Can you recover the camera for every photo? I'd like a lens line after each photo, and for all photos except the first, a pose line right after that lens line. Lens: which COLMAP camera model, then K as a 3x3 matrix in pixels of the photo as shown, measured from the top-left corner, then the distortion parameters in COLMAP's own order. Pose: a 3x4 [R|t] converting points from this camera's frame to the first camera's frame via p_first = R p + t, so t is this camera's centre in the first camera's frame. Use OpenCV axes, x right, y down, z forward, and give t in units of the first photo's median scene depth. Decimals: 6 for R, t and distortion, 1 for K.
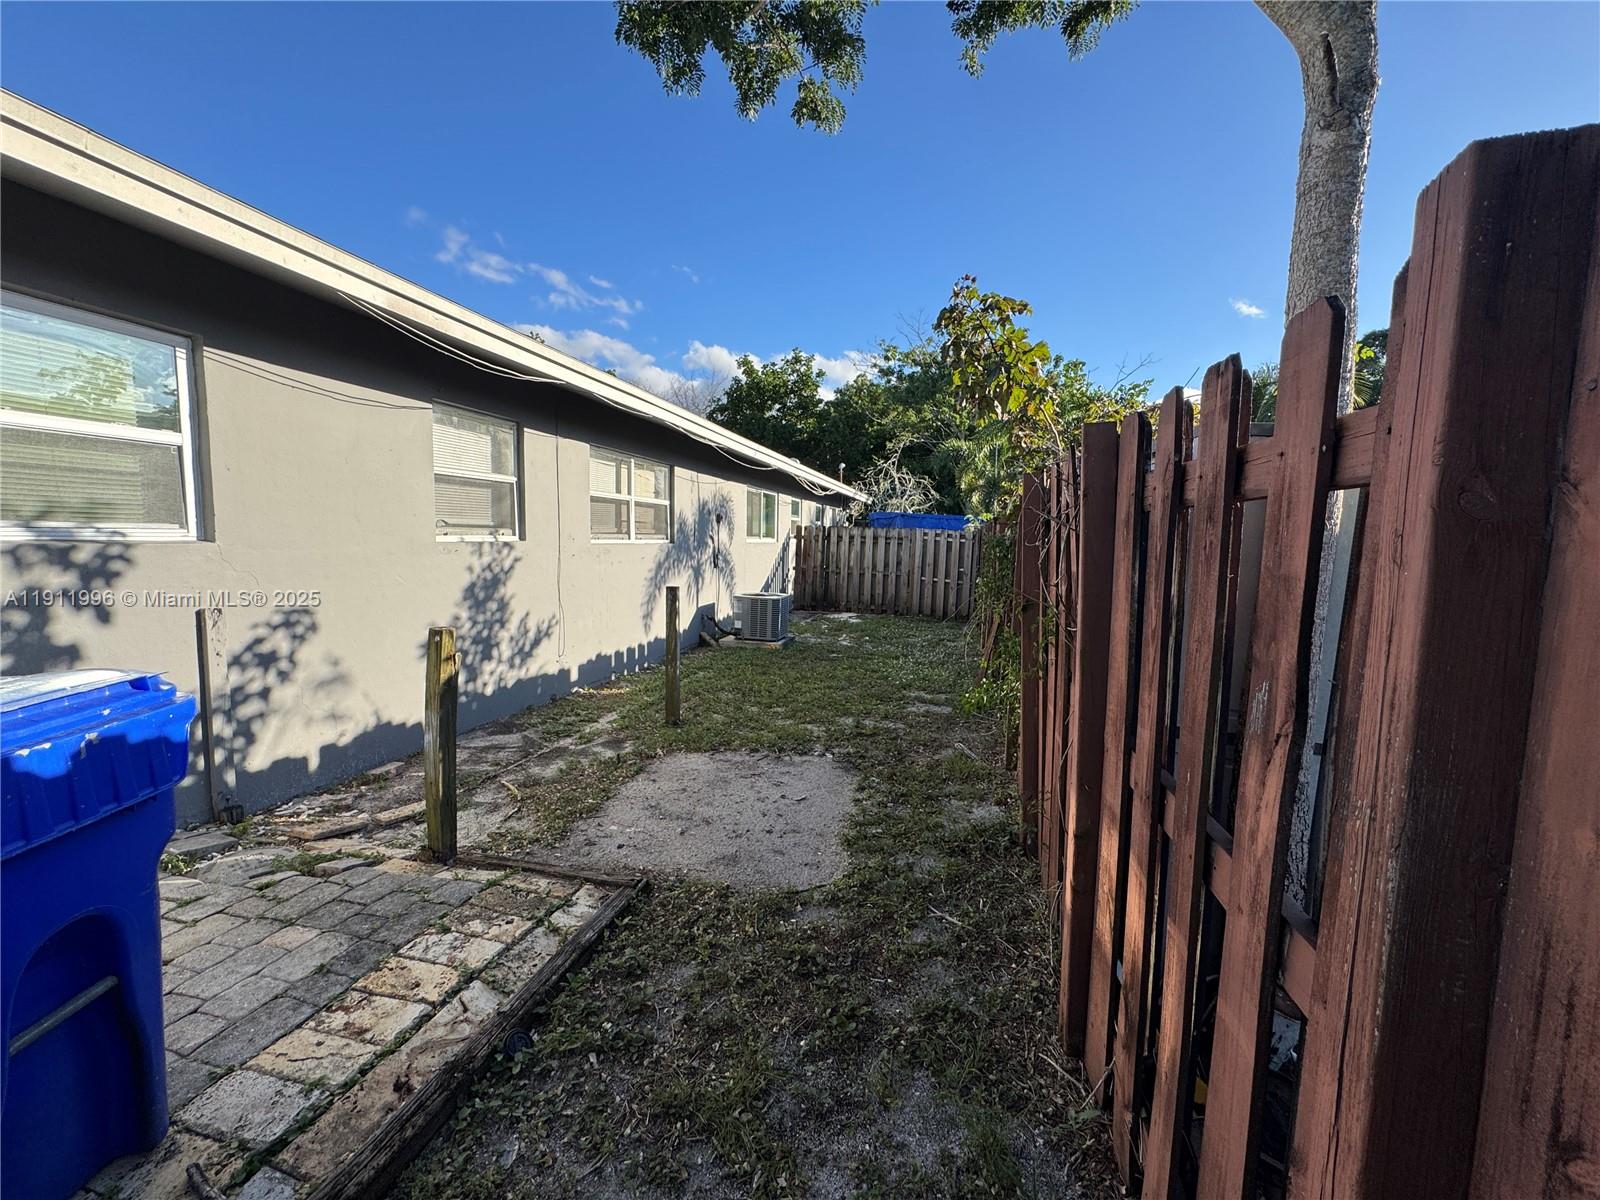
lens RADIAL K [[642.1, 0, 796.3], [0, 642.1, 595.5], [0, 0, 1]] dist [-0.000648, -0.000335]
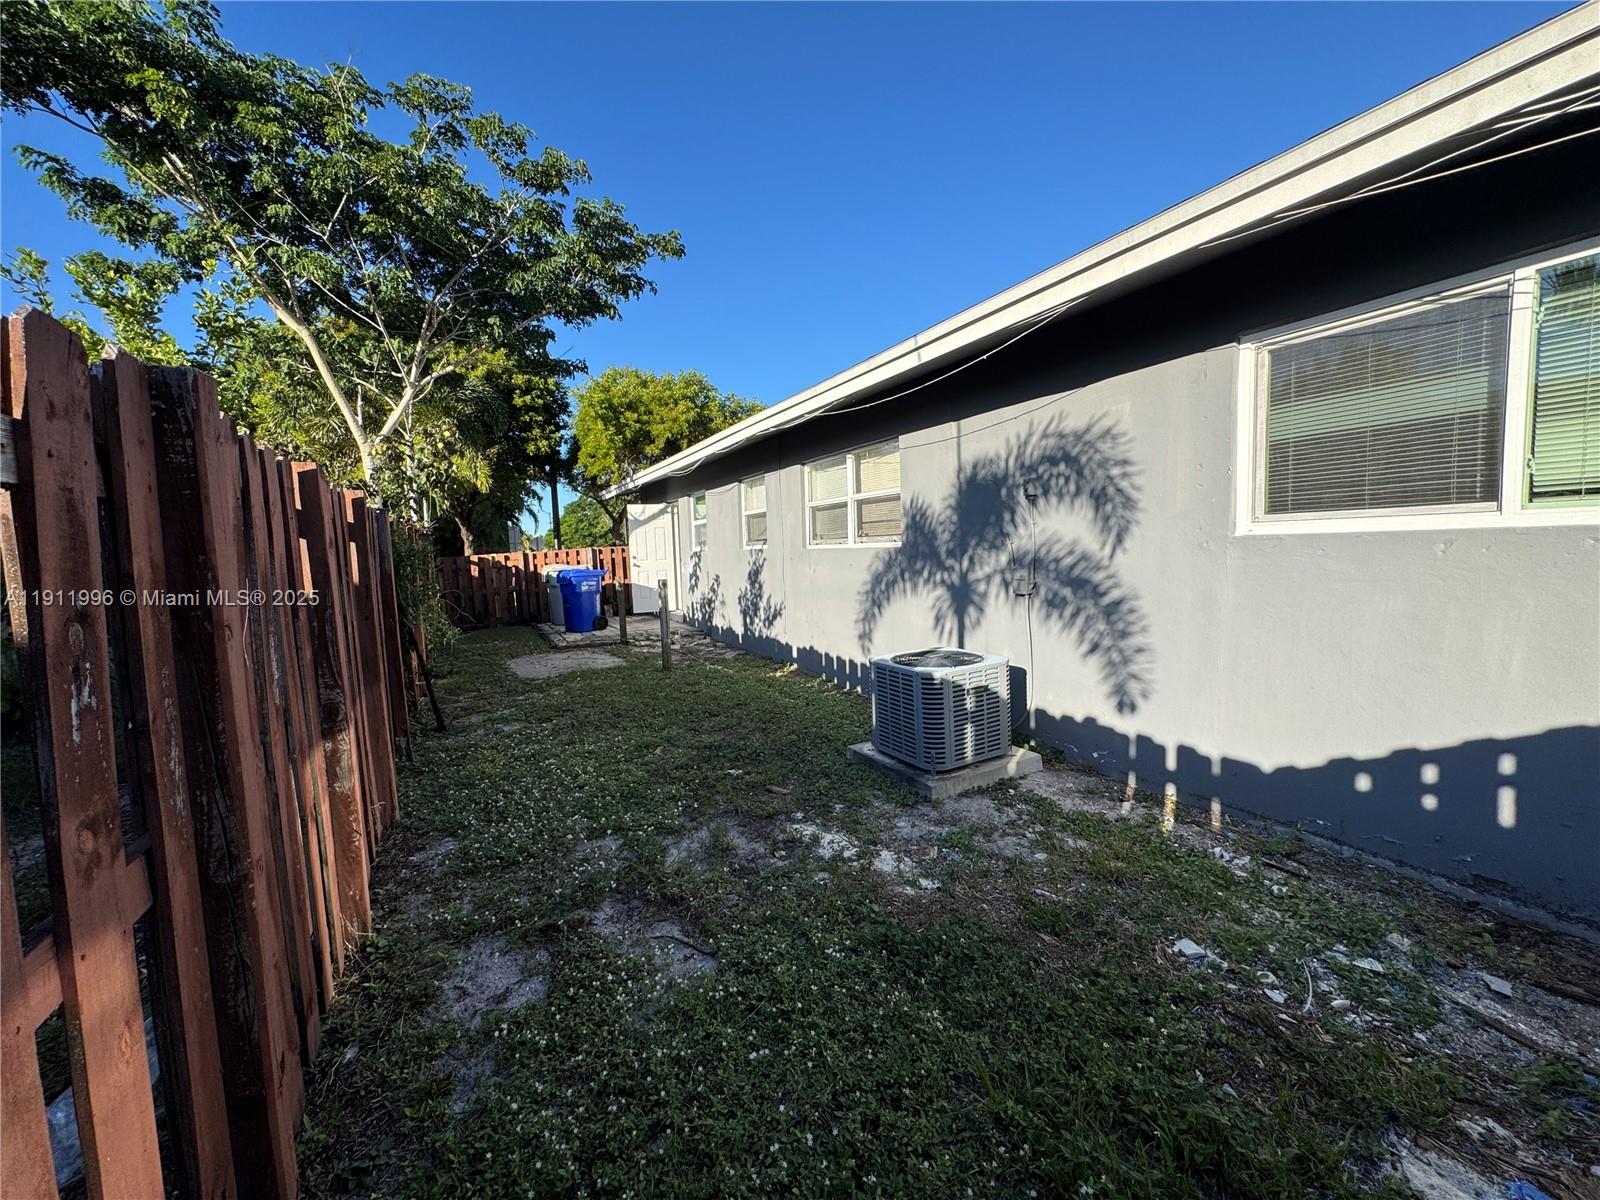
lens RADIAL K [[642.1, 0, 794.7], [0, 642.1, 601.9], [0, 0, 1]] dist [-0.000648, -0.000335]
pose [[-0.744236, 0.078273, -0.663315, 0.439297], [-0.026987, 0.988775, 0.146957, -0.145881], [0.667372, 0.127271, -0.733769, 1.742078]]
